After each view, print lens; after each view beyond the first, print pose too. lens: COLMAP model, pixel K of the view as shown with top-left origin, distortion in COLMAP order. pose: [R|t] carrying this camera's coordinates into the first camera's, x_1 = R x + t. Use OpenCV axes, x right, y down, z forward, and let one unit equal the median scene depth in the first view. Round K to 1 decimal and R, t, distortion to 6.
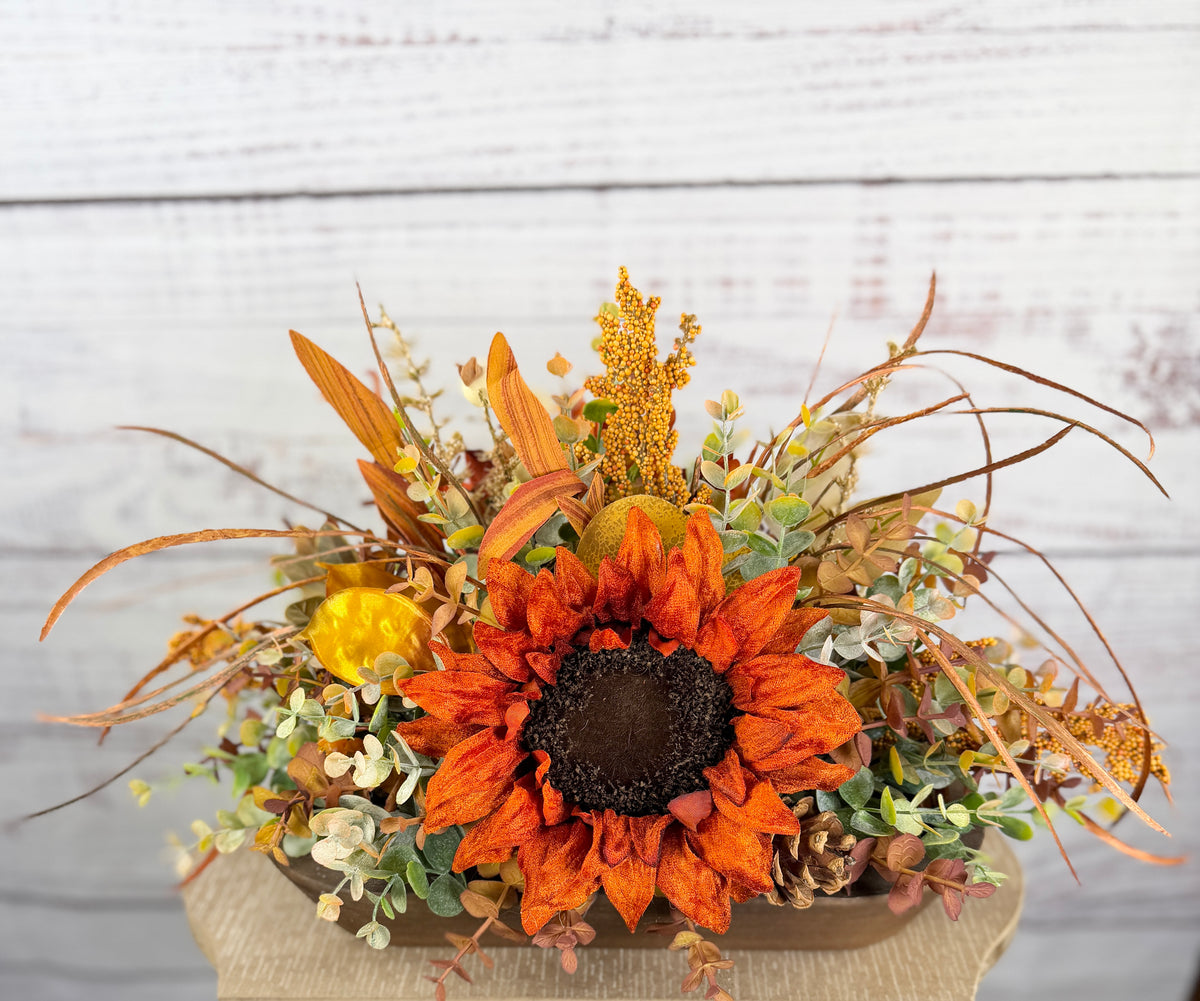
lens RADIAL K [[1196.8, 0, 582.6], [0, 1196.8, 731.8], [0, 0, 1]] dist [0.132972, -0.273848]
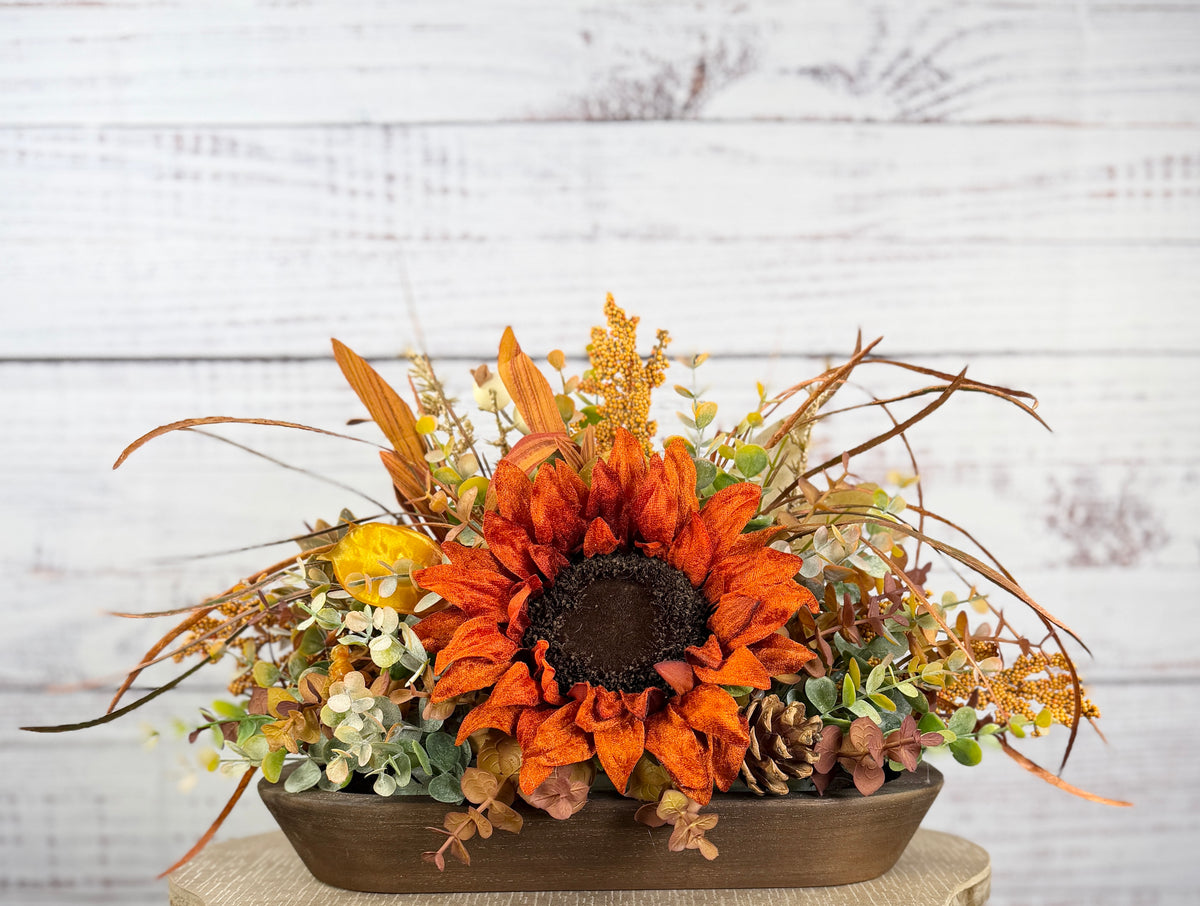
lens RADIAL K [[1349.5, 0, 669.1], [0, 1349.5, 732.5], [0, 0, 1]] dist [0.163140, -0.510809]
pose [[0.996647, 0.008058, 0.081419, -0.016556], [0.021383, 0.934896, -0.354278, 0.542524], [-0.078973, 0.354831, 0.931589, -0.151784]]
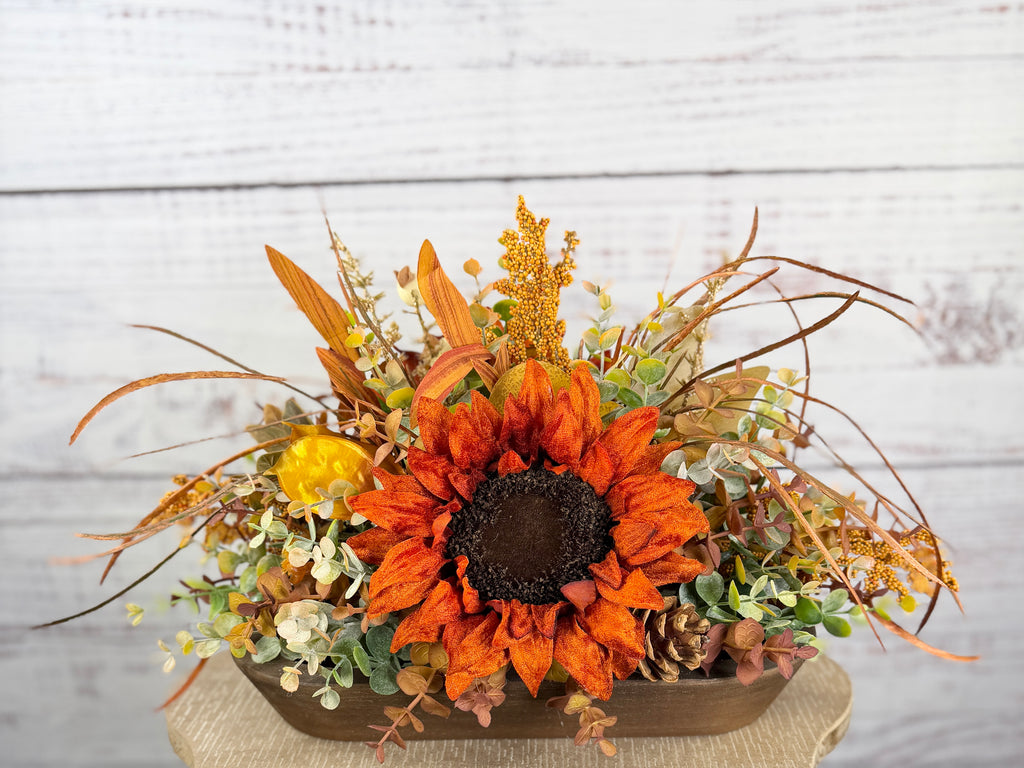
lens RADIAL K [[1061.6, 0, 538.3], [0, 1061.6, 589.7], [0, 0, 1]] dist [0.146840, -0.365587]
pose [[0.999424, -0.010557, 0.032256, 0.010381], [0.014621, 0.991605, -0.128475, 0.196968], [-0.030629, 0.128873, 0.991188, -0.110978]]
